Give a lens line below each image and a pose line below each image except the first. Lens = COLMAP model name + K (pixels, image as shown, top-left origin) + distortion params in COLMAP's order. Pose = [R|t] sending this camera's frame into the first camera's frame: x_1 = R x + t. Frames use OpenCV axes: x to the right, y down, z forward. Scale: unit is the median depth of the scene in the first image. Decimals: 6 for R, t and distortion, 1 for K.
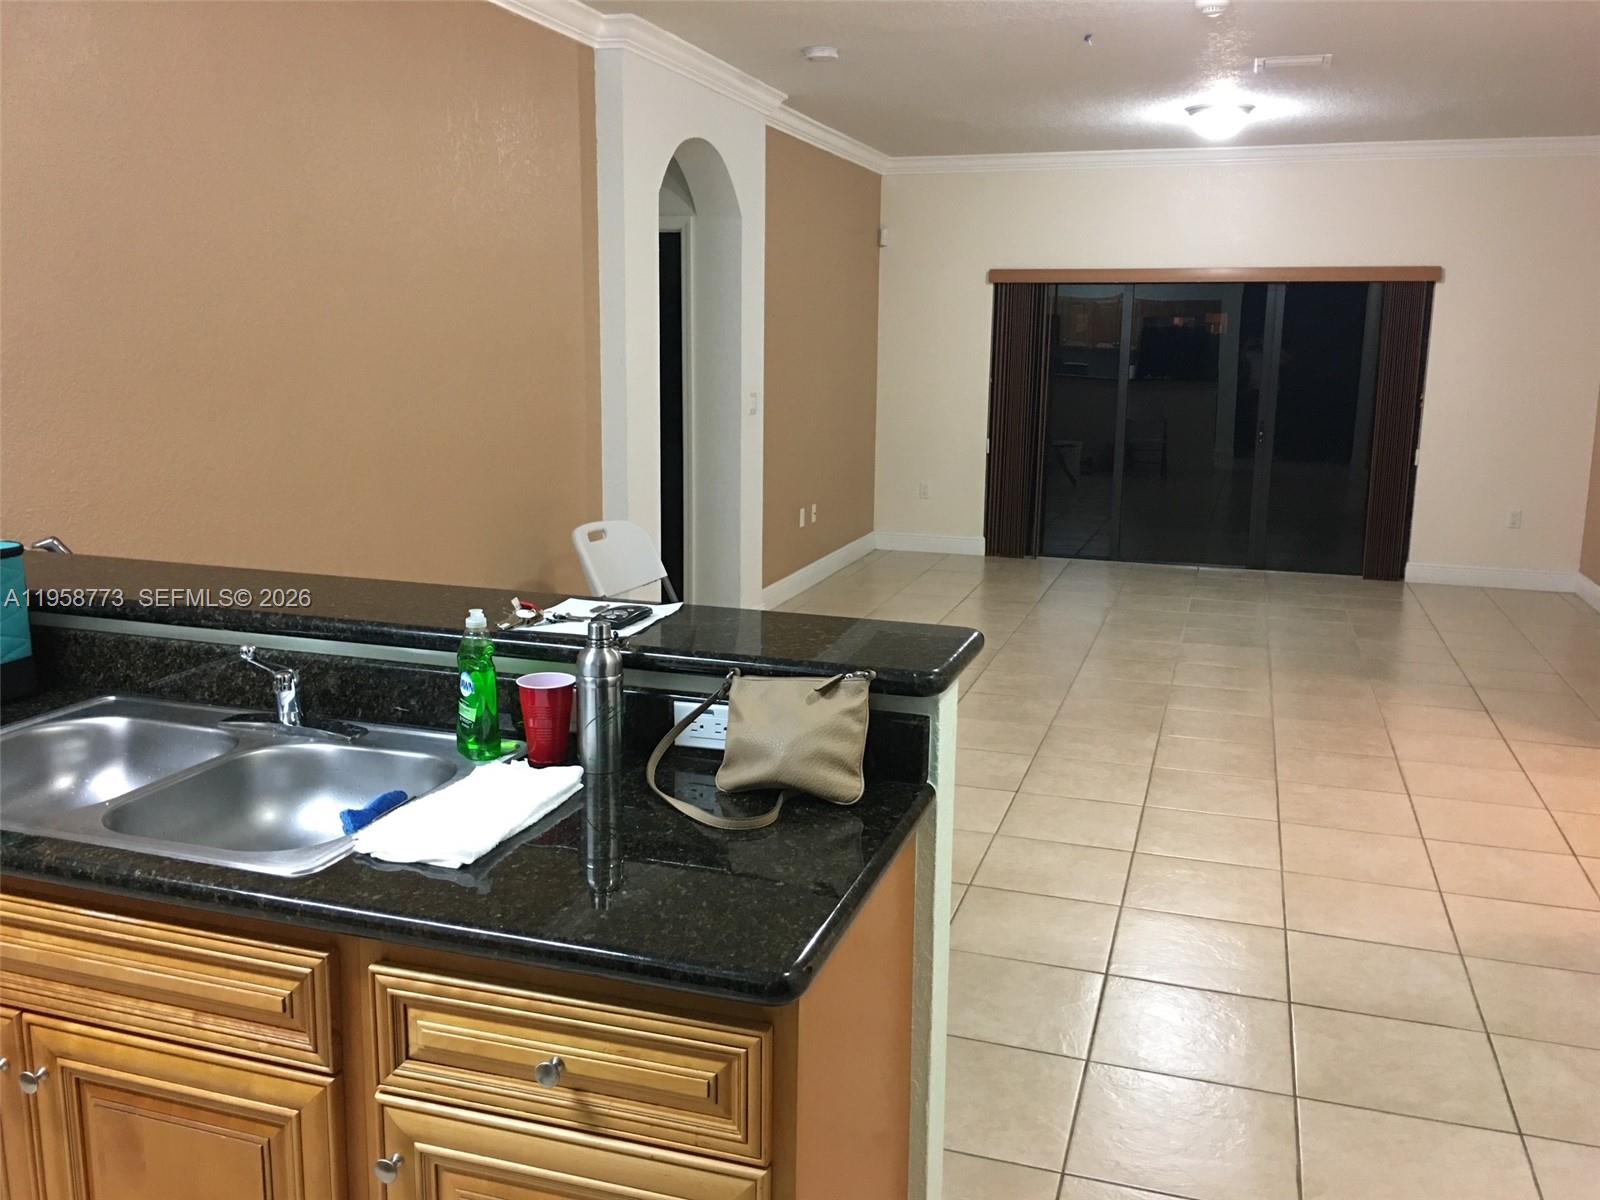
lens RADIAL K [[1349.9, 0, 801.3], [0, 1349.9, 589.5], [0, 0, 1]] dist [0.057862, -0.052216]
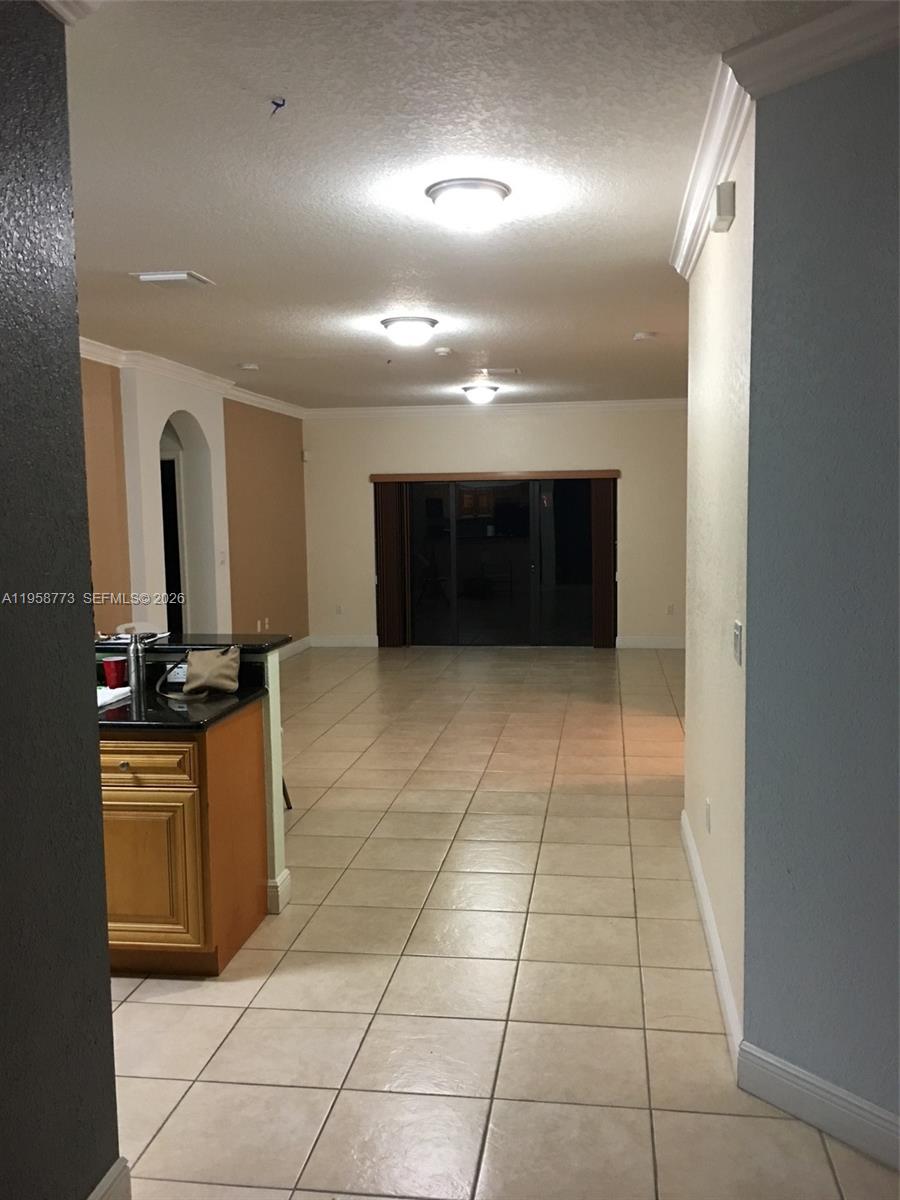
lens RADIAL K [[1012.5, 0, 466.3], [0, 1012.5, 611.4], [0, 0, 1]] dist [0.057862, -0.052216]
pose [[0.983605, -0.044399, 0.174787, 0.059112], [0.059191, 0.995008, -0.080345, 0.075210], [-0.170347, 0.089374, 0.981323, -0.446474]]
